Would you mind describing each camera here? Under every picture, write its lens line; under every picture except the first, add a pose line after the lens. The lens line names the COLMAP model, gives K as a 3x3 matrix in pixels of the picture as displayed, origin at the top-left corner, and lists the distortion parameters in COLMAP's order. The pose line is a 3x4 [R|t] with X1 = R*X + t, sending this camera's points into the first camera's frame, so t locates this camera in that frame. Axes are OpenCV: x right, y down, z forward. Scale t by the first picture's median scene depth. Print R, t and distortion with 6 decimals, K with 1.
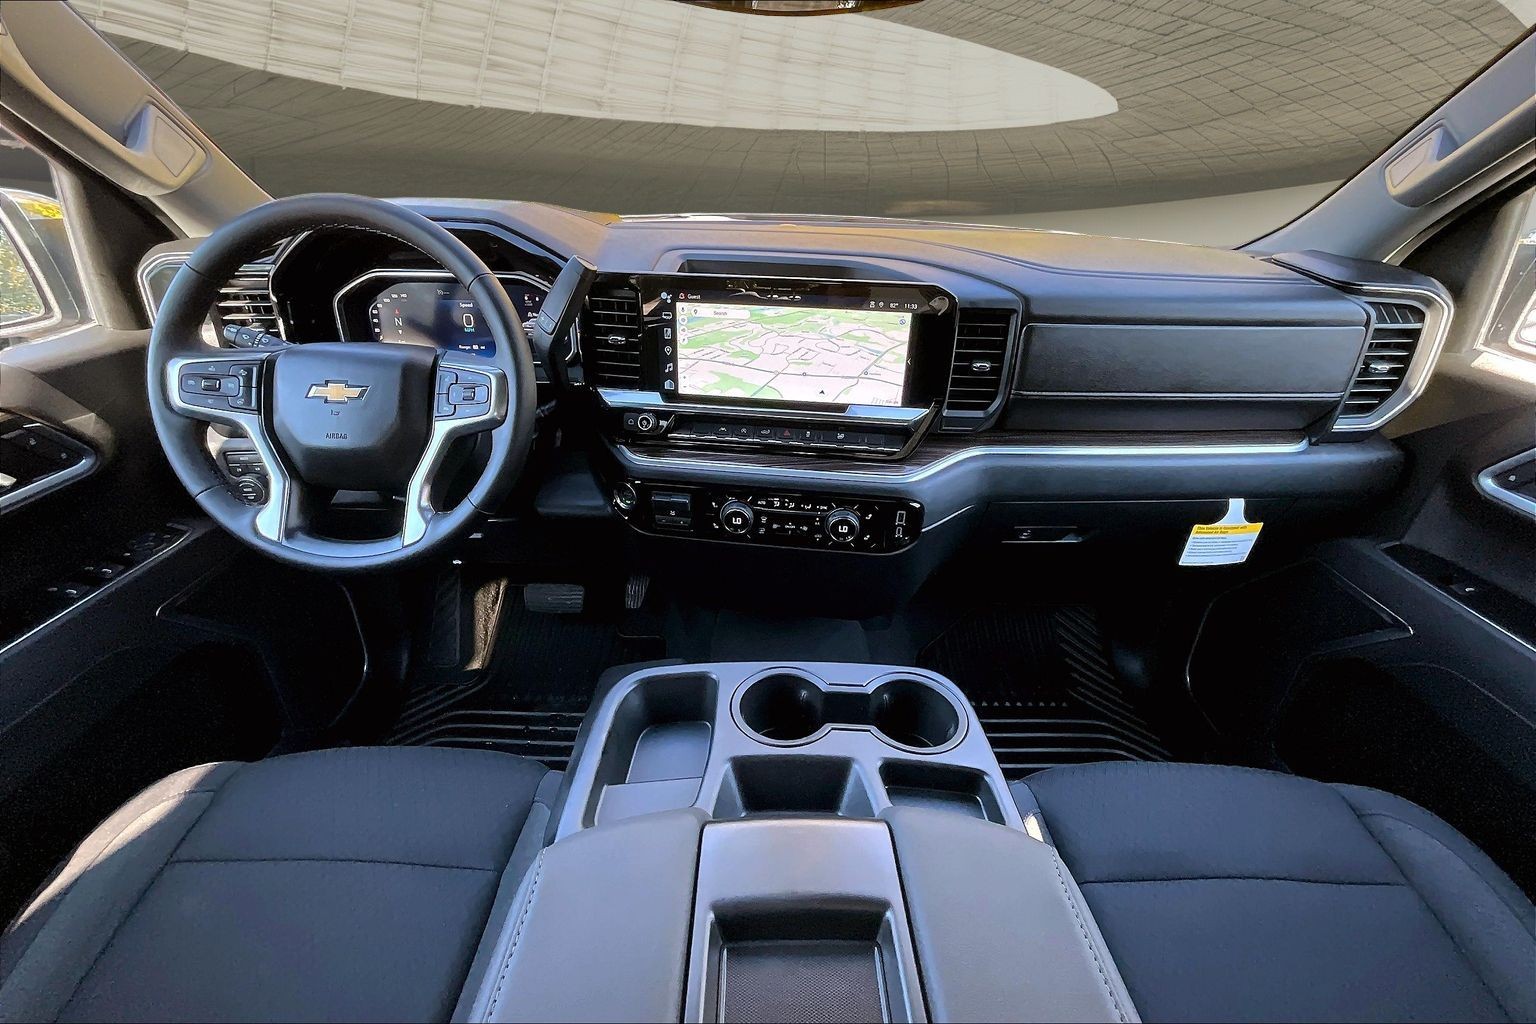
lens RADIAL K [[614.5, 0, 775.6], [0, 614.5, 506.4], [0, 0, 1]] dist [0.000067, 0.000163]
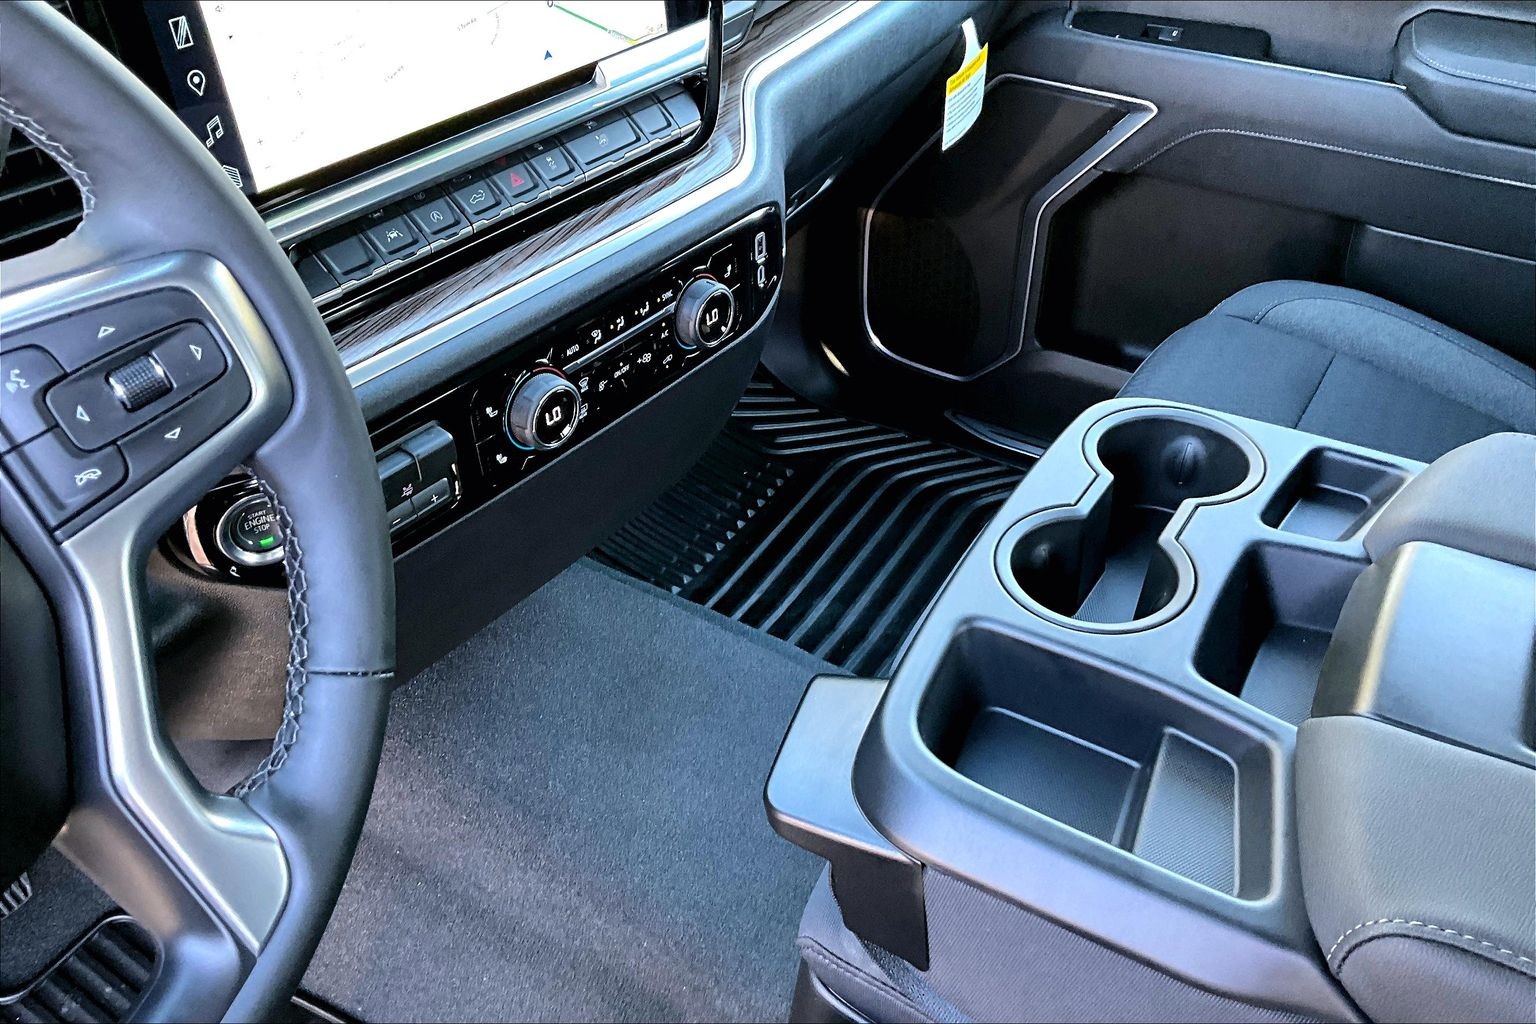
lens RADIAL K [[1302.0, 0, 768.0], [0, 1302.0, 512.0], [0, 0, 1]] dist [0.108089, -0.217824]
pose [[0.510374, -0.546325, 0.664114, -0.632336], [0.422420, 0.831947, 0.359759, -0.185842], [-0.749053, 0.096923, 0.655382, 0.307658]]
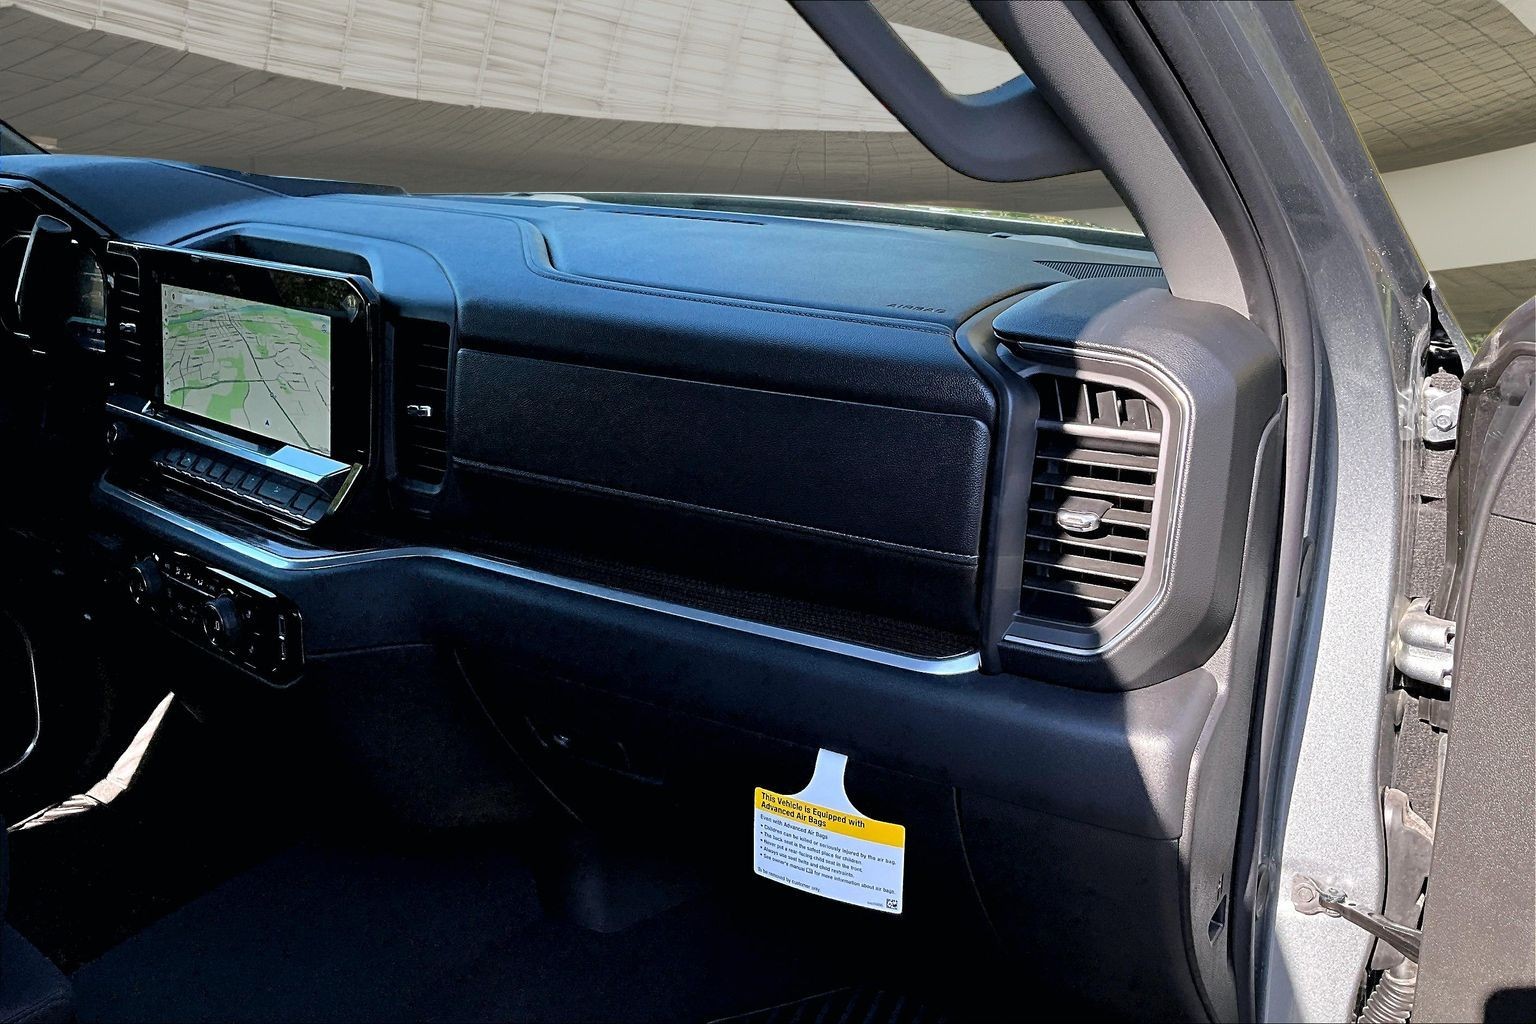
lens RADIAL K [[1302.0, 0, 768.0], [0, 1302.0, 512.0], [0, 0, 1]] dist [0.108089, -0.217824]
pose [[0.802684, 0.153167, -0.576402, 1.360541], [-0.284962, 0.947500, -0.145053, -0.040520], [0.523923, 0.280685, 0.804190, 0.155413]]
